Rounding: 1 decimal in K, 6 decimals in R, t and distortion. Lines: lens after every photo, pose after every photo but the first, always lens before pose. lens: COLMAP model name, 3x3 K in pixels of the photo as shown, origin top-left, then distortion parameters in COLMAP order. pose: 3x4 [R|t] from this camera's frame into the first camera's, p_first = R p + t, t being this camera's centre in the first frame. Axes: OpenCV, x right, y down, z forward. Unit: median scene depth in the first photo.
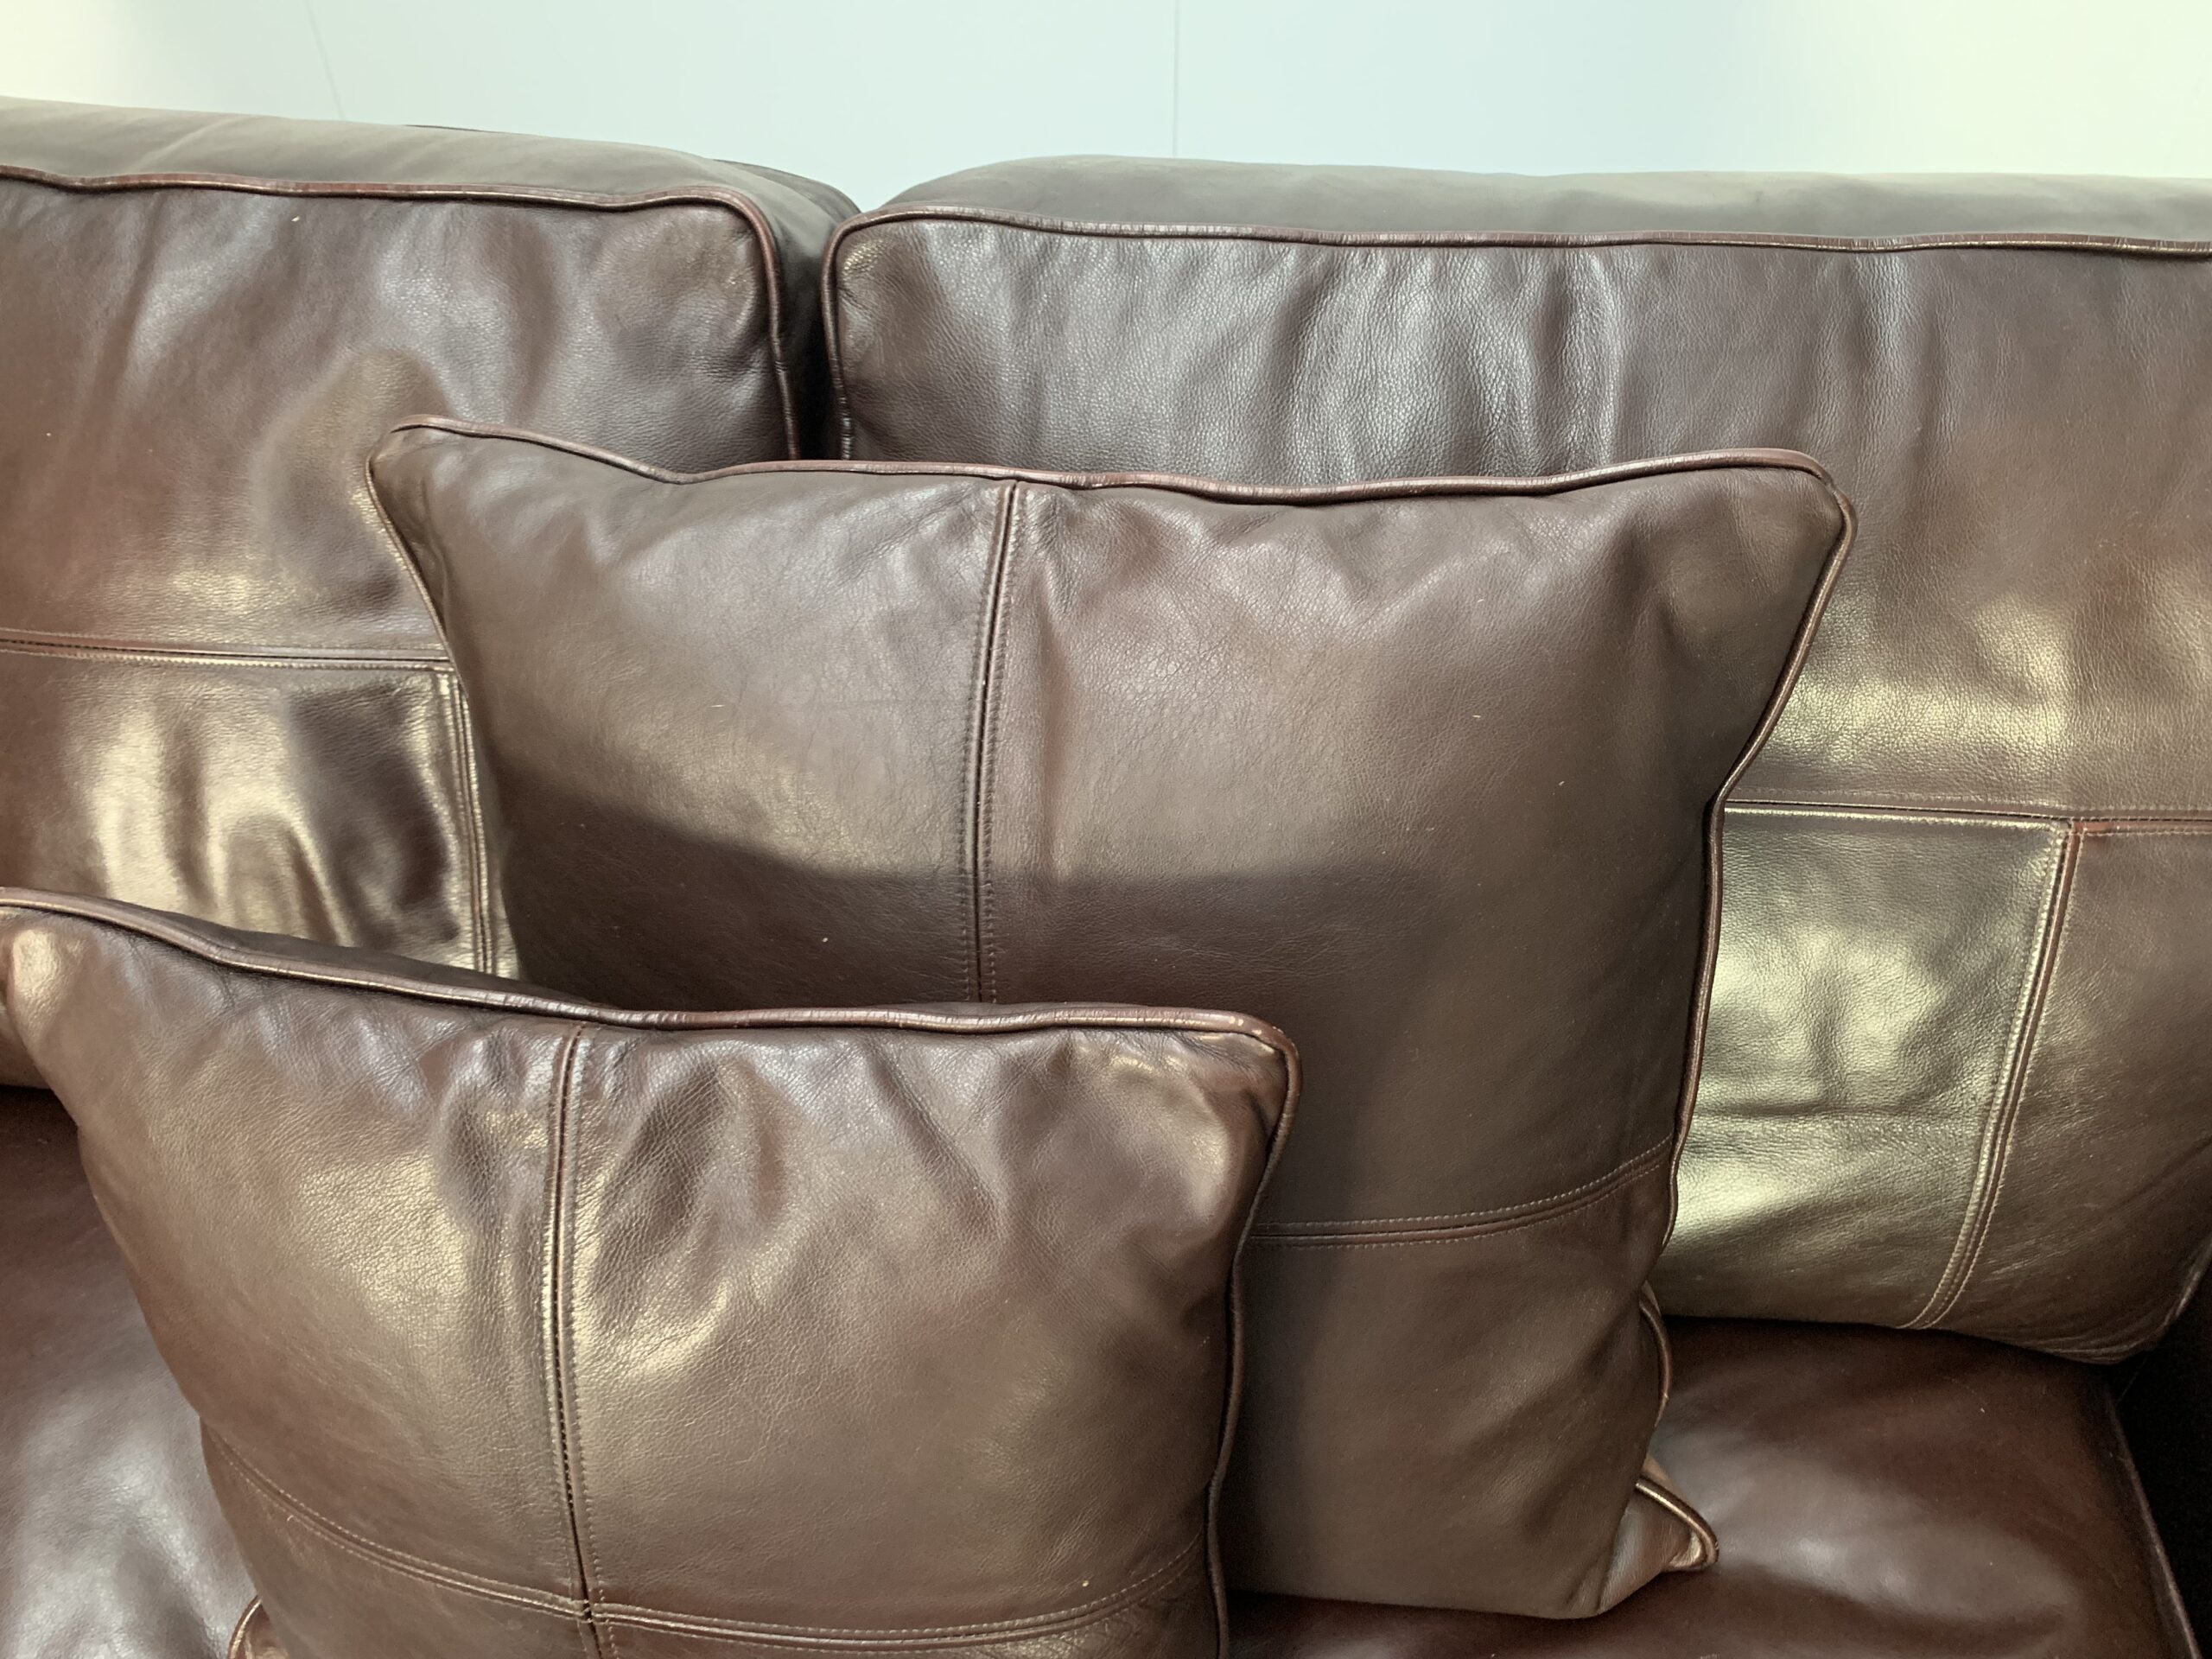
lens RADIAL K [[1681.2, 0, 1099.7], [0, 1681.2, 809.7], [0, 0, 1]] dist [0.058199, -0.055262]
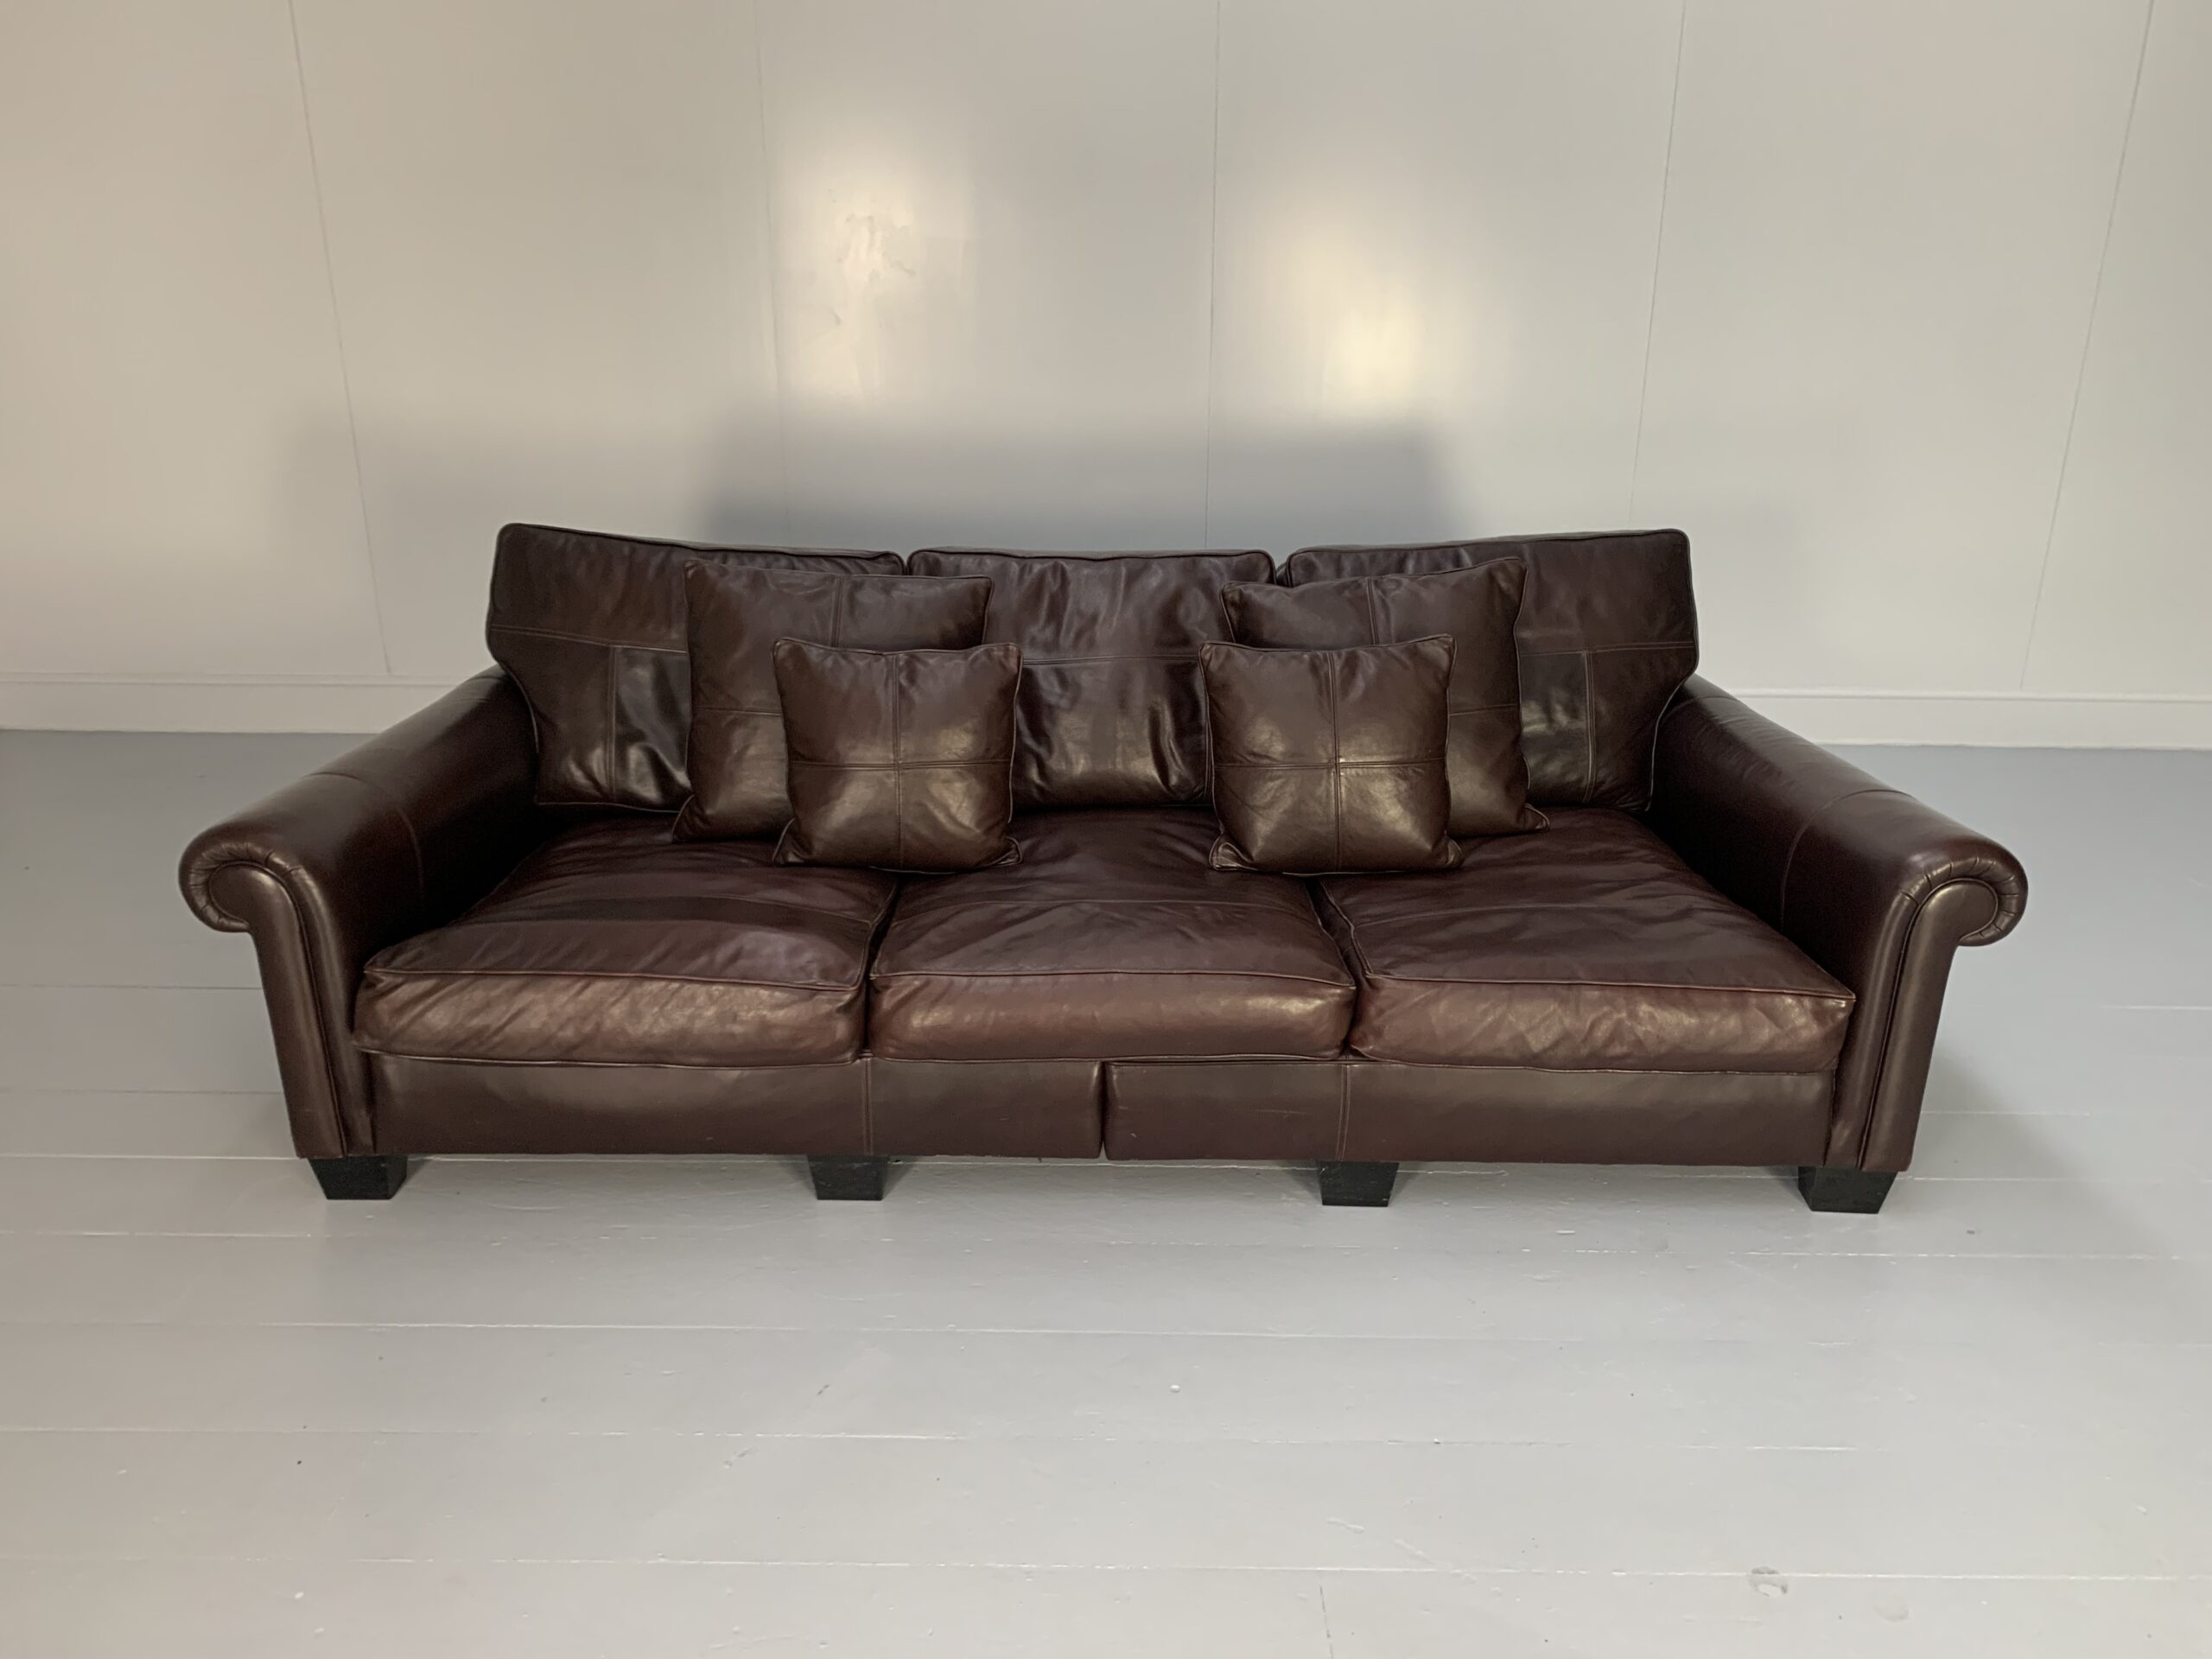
lens RADIAL K [[1681.2, 0, 1074.4], [0, 1681.2, 825.6], [0, 0, 1]] dist [0.058199, -0.055262]
pose [[0.984532, -0.059306, 0.164863, -1.509188], [0.117729, 0.920813, -0.371811, 1.904413], [-0.129757, 0.385469, 0.913552, -2.693737]]
